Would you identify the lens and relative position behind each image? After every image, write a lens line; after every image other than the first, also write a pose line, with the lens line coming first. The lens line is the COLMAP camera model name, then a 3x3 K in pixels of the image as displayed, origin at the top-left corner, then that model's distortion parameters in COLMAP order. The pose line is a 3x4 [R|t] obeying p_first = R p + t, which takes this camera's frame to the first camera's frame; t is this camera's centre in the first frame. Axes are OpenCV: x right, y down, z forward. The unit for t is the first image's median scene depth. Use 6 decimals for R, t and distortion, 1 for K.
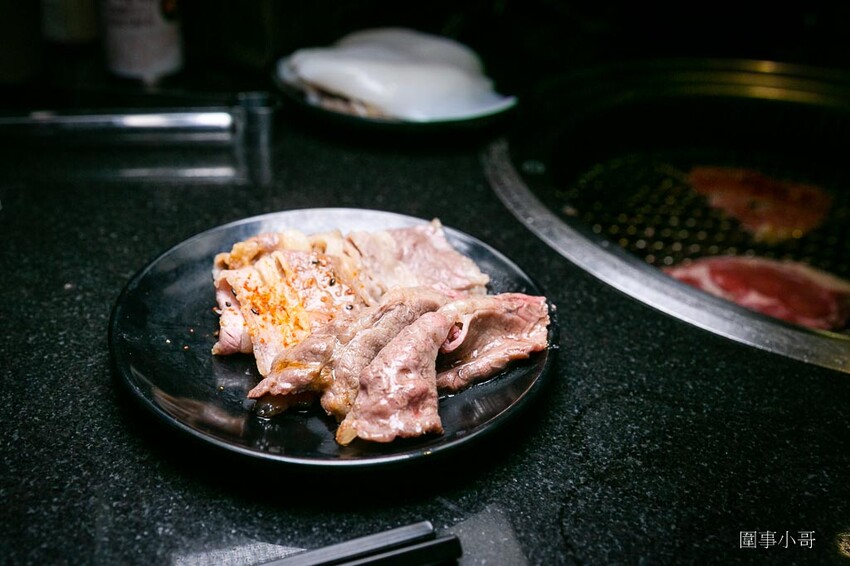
lens RADIAL K [[880.7, 0, 425.0], [0, 880.7, 283.0], [0, 0, 1]] dist [-0.016470, 0.005651]
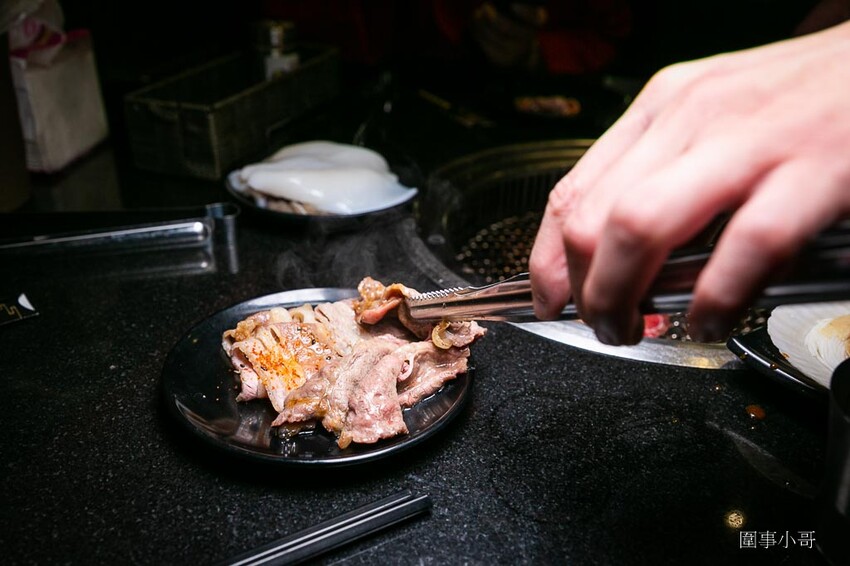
lens RADIAL K [[880.7, 0, 425.0], [0, 880.7, 283.0], [0, 0, 1]] dist [-0.016470, 0.005651]
pose [[0.986019, -0.103635, 0.130481, -0.107388], [0.110098, 0.992977, -0.043309, -0.014637], [-0.125076, 0.057069, 0.990504, -0.453823]]
